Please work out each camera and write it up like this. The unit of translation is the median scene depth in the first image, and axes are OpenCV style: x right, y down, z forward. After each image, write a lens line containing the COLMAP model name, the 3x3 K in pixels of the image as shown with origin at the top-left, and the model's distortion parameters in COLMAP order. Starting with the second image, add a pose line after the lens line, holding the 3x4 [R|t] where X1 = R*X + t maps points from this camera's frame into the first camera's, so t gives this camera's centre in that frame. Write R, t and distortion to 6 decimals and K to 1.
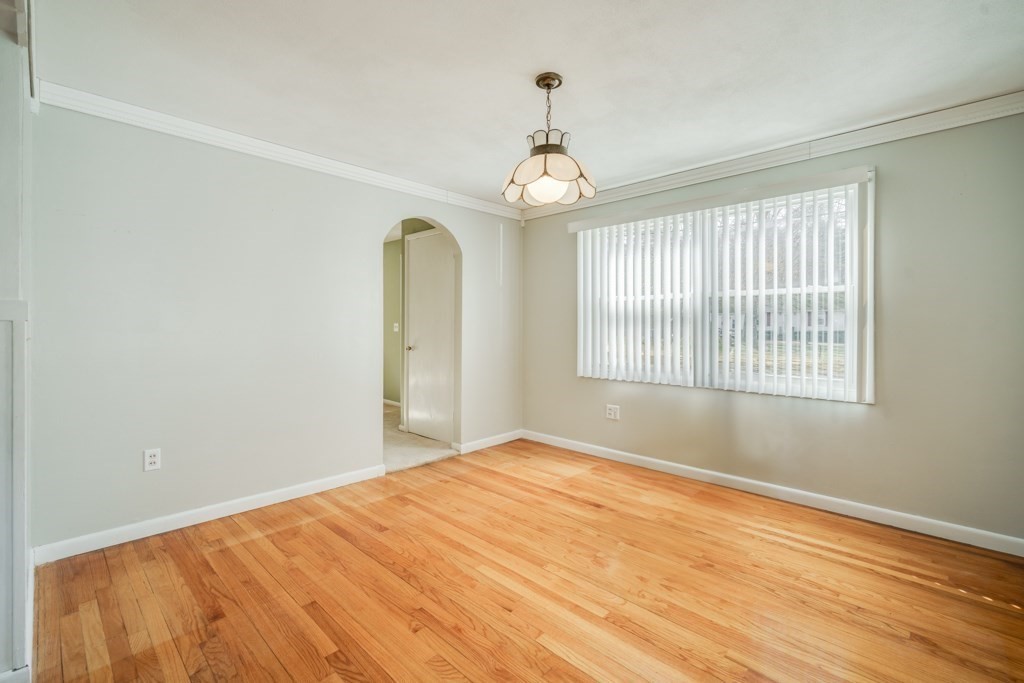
lens RADIAL K [[451.8, 0, 513.6], [0, 451.8, 335.9], [0, 0, 1]] dist [0.004118, -0.000866]
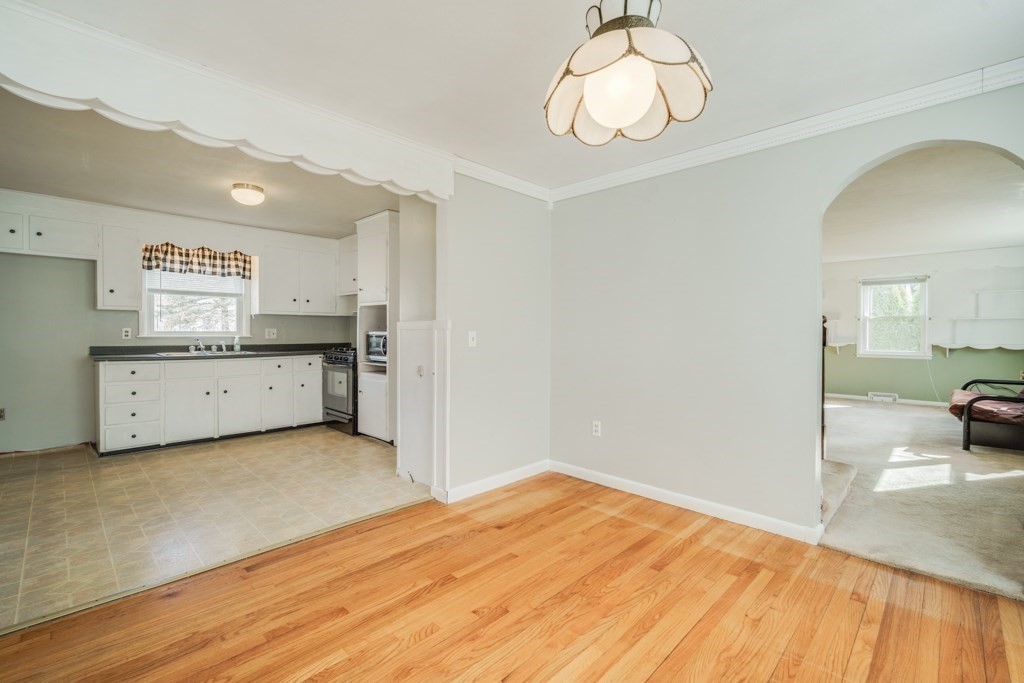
lens RADIAL K [[451.8, 0, 513.0], [0, 451.8, 335.9], [0, 0, 1]] dist [0.004118, -0.000866]
pose [[-0.012373, 0.002916, -0.999919, 0.502222], [-0.023832, 0.999711, 0.003210, -0.009497], [0.999639, 0.023869, -0.012300, 0.631756]]
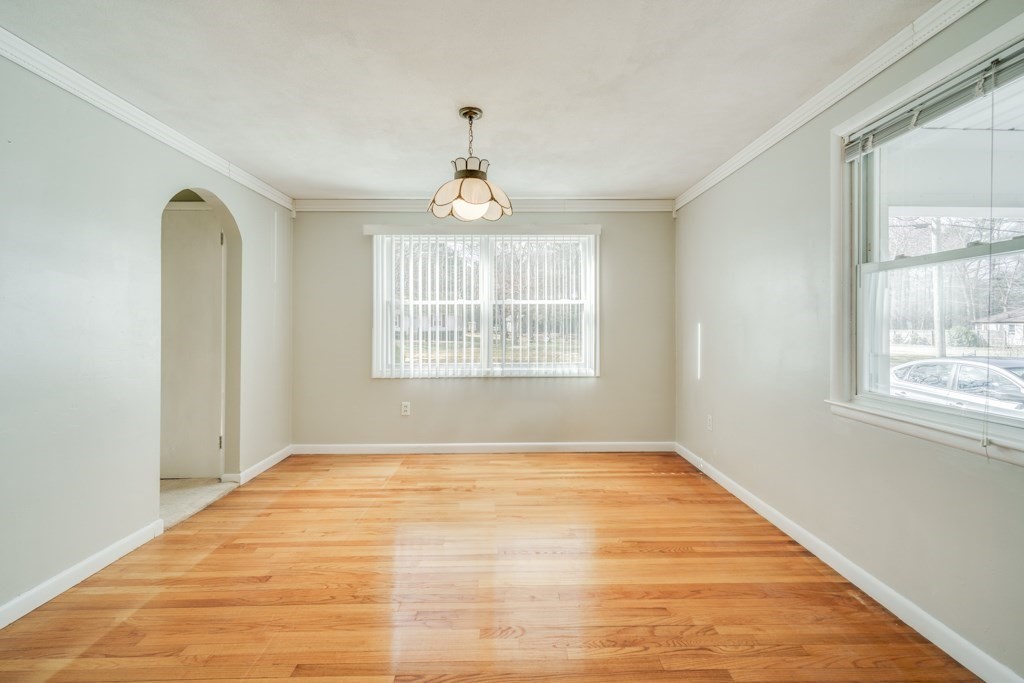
lens RADIAL K [[451.8, 0, 516.9], [0, 451.8, 333.2], [0, 0, 1]] dist [0.004118, -0.000866]
pose [[0.710053, -0.014958, 0.703989, -0.464986], [0.021291, 0.999773, -0.000231, -0.004665], [-0.703826, 0.015153, 0.710210, 0.081117]]
